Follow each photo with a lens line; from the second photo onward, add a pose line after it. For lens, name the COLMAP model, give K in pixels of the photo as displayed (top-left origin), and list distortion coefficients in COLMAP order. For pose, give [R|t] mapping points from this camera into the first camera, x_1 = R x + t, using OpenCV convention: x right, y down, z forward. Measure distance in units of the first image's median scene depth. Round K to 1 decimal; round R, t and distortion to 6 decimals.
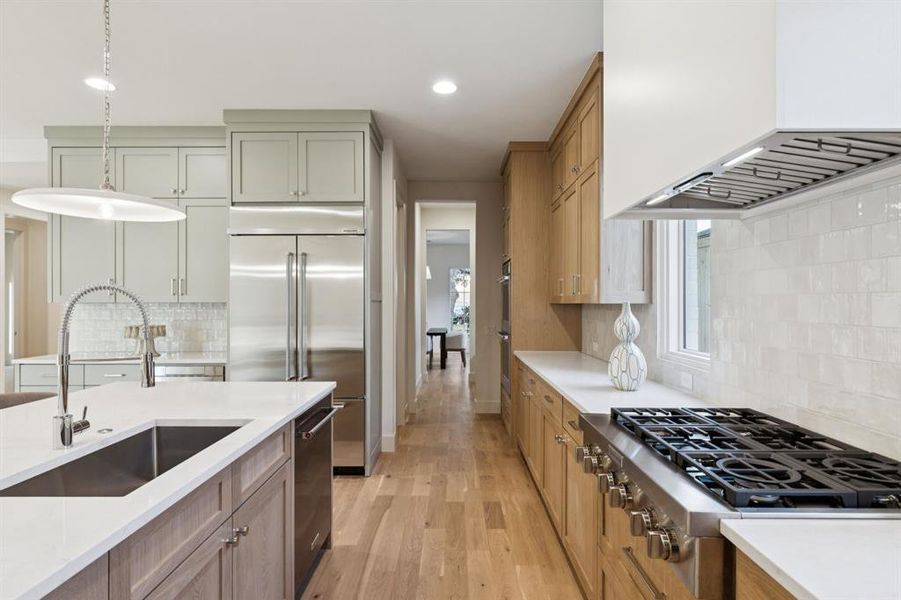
lens RADIAL K [[479.1, 0, 450.0], [0, 479.1, 304.9], [0, 0, 1]] dist [-0.002416, -0.000190]
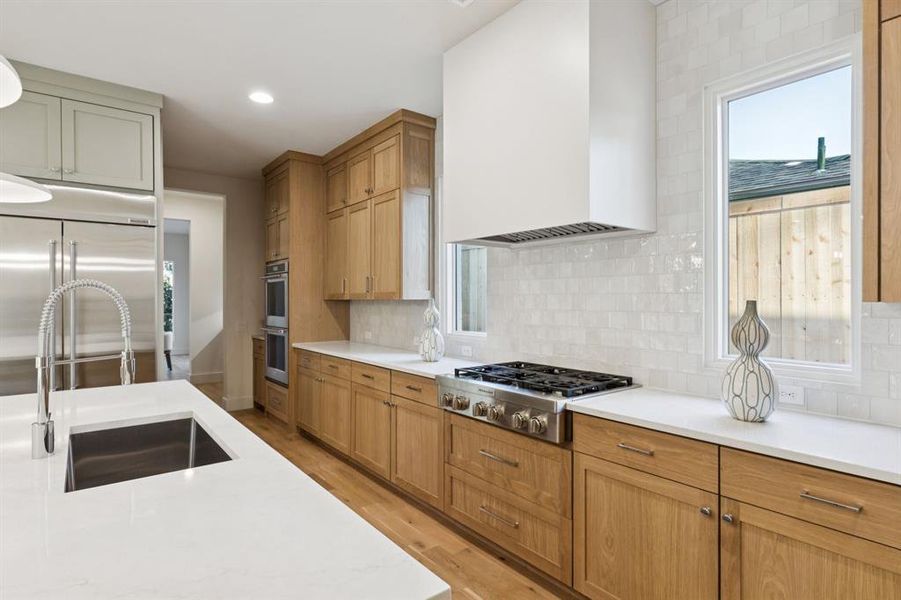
lens RADIAL K [[479.1, 0, 450.0], [0, 479.1, 304.9], [0, 0, 1]] dist [-0.002416, -0.000190]
pose [[0.787066, -0.008856, 0.616805, -0.304939], [0.003650, 0.999946, 0.009699, -0.000425], [-0.616858, -0.005383, 0.787056, -0.091212]]
